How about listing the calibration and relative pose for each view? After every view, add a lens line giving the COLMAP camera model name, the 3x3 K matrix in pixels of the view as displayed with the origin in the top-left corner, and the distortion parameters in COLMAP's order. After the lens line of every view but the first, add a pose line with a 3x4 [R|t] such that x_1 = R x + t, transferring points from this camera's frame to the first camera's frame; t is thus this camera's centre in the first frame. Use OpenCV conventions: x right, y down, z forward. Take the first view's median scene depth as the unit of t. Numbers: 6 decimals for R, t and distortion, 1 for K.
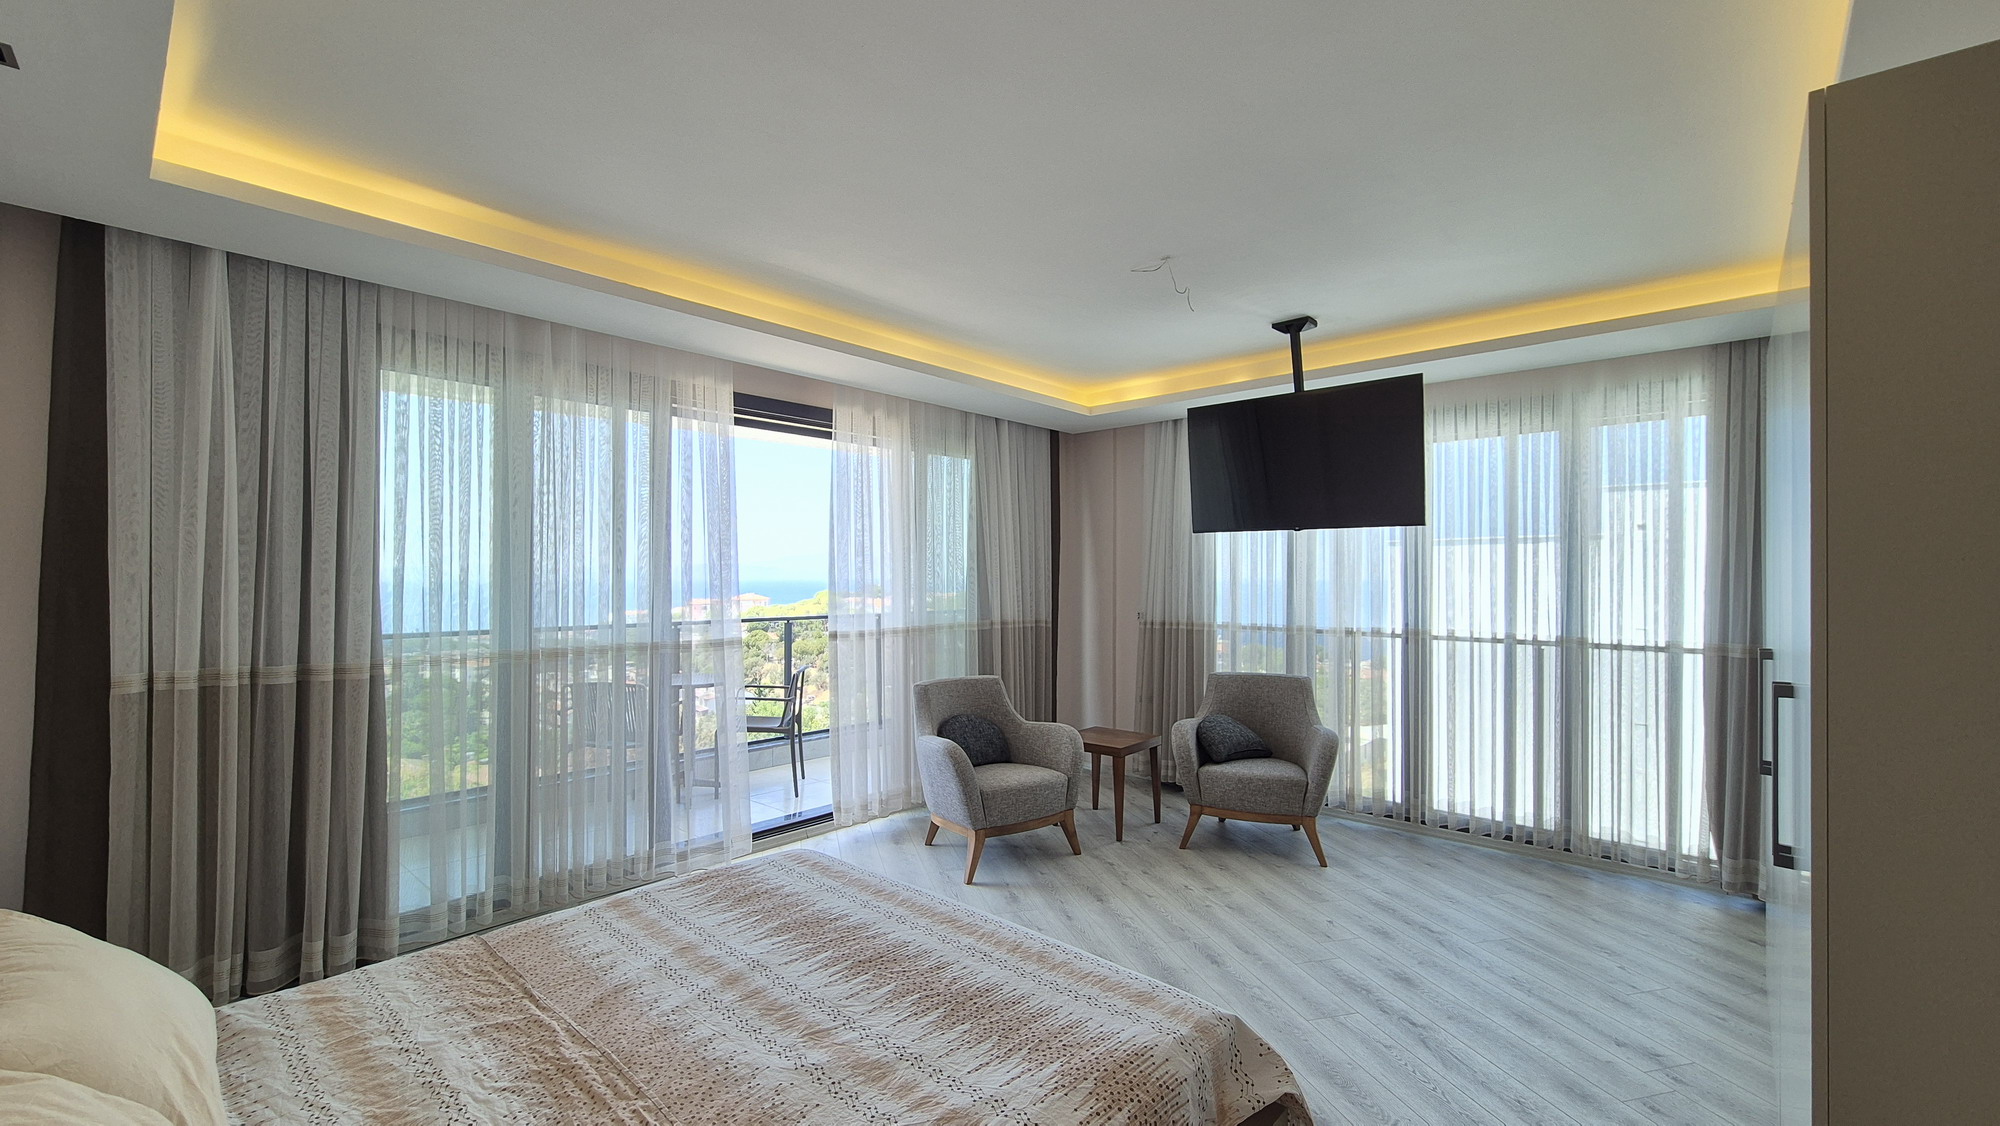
lens RADIAL K [[828.4, 0, 1000.0], [0, 828.4, 563.0], [0, 0, 1]] dist [-0.000015, -0.000083]
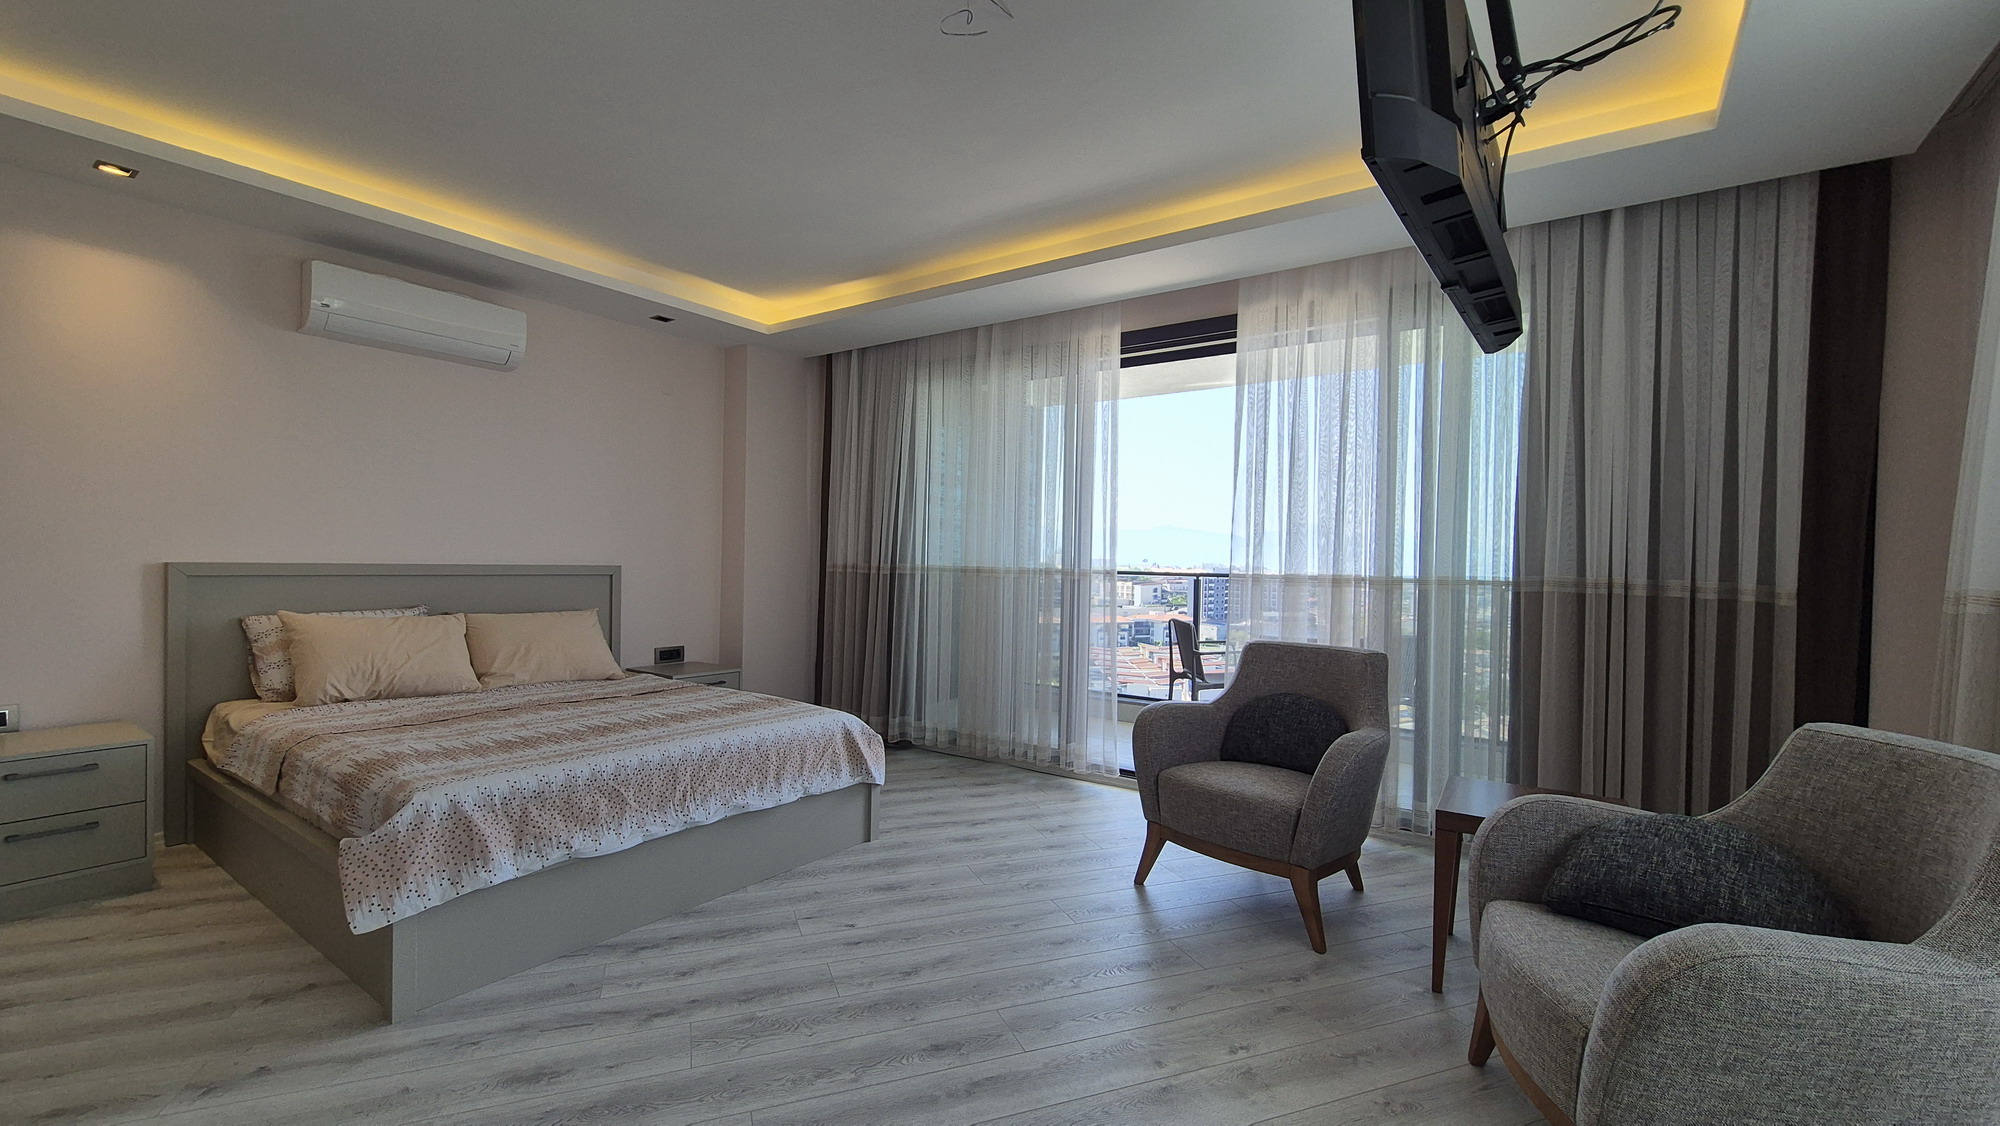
lens RADIAL K [[828.4, 0, 1000.0], [0, 828.4, 563.0], [0, 0, 1]] dist [-0.000015, -0.000083]
pose [[0.120323, 0.004935, -0.992723, 0.887835], [-0.006430, 0.999971, 0.004191, 0.098292], [0.992714, 0.005879, 0.120351, 0.950672]]
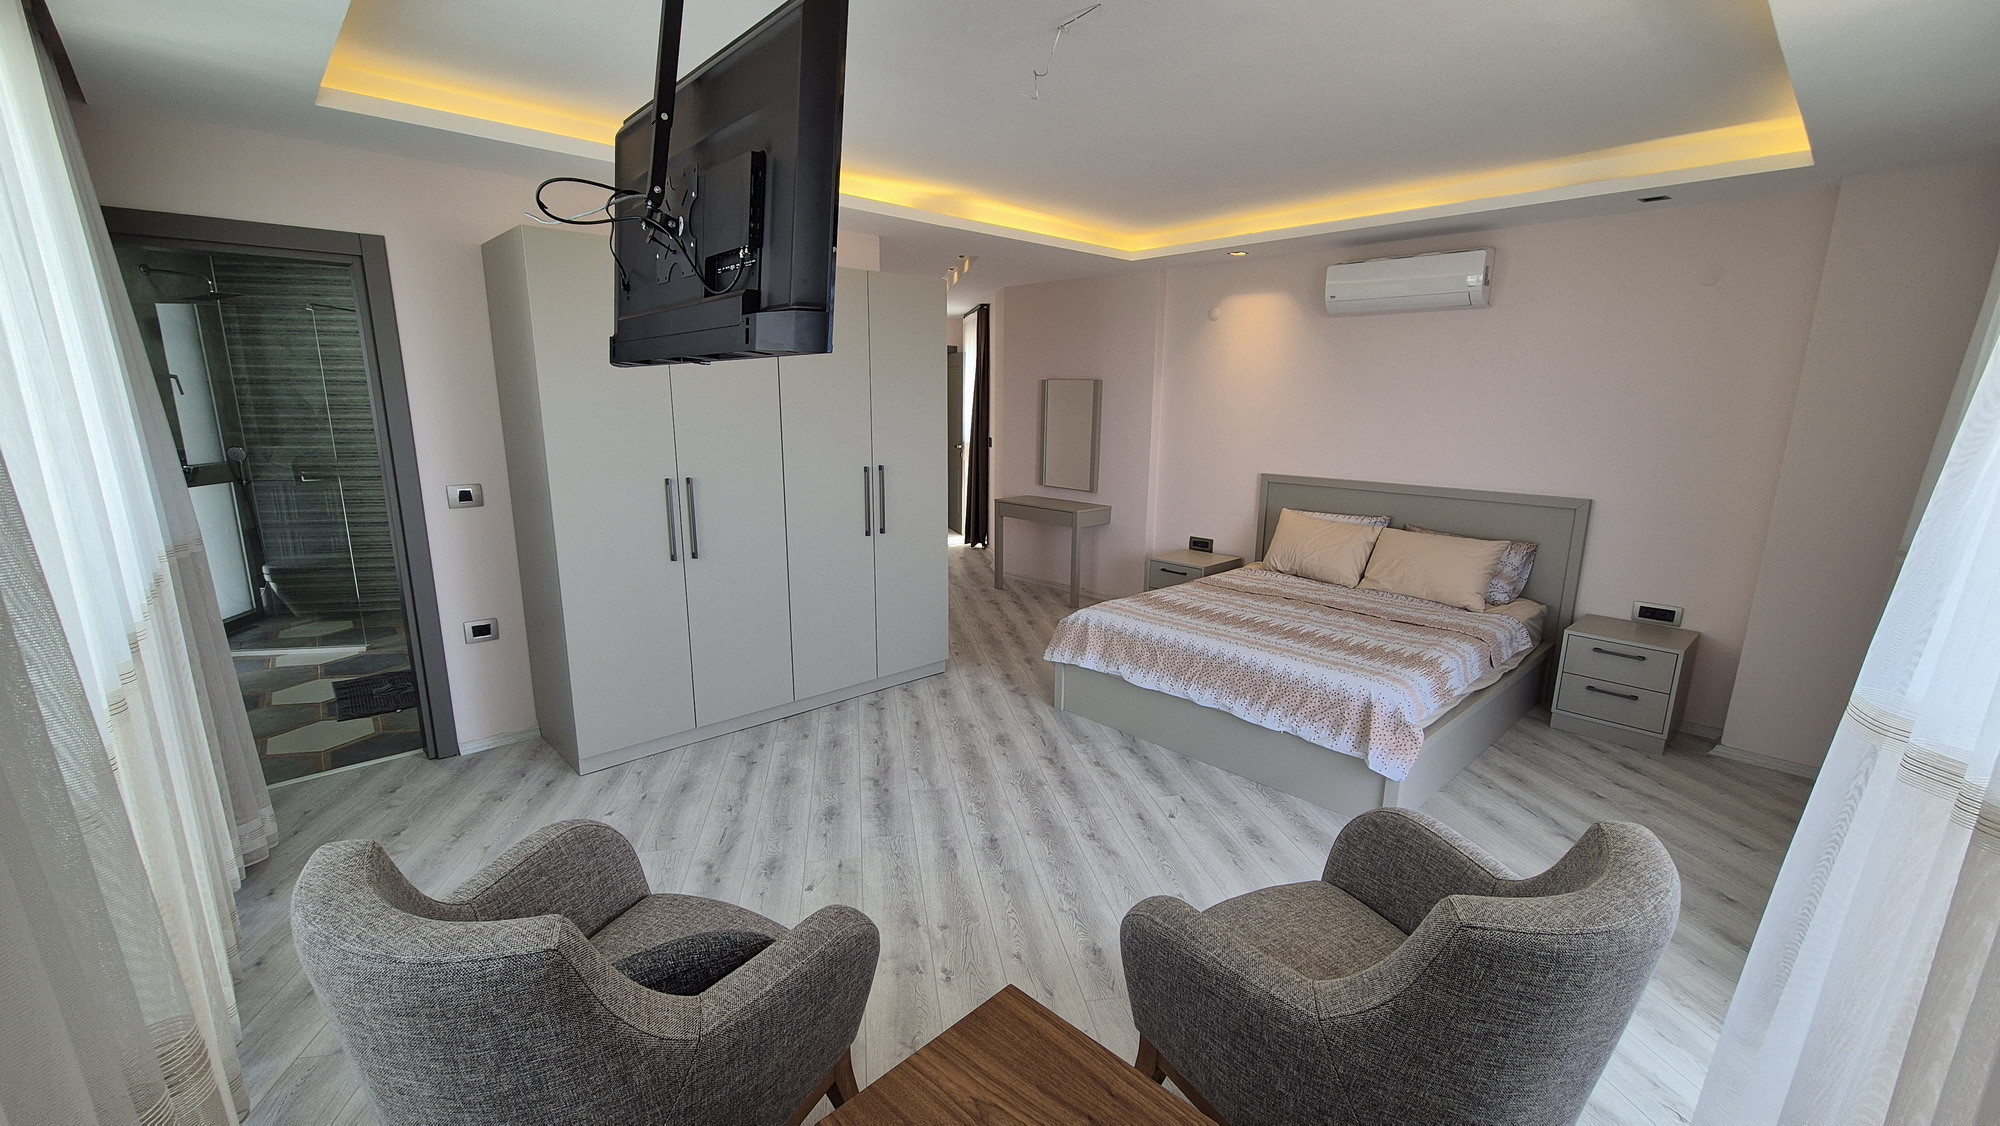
lens RADIAL K [[822.1, 0, 993.5], [0, 822.1, 590.0], [0, 0, 1]] dist [0.000031, -0.000025]
pose [[-0.996077, -0.031342, 0.082759, 0.183784], [-0.012830, 0.976449, 0.215366, -0.017871], [-0.087560, 0.213460, -0.973020, 1.849174]]
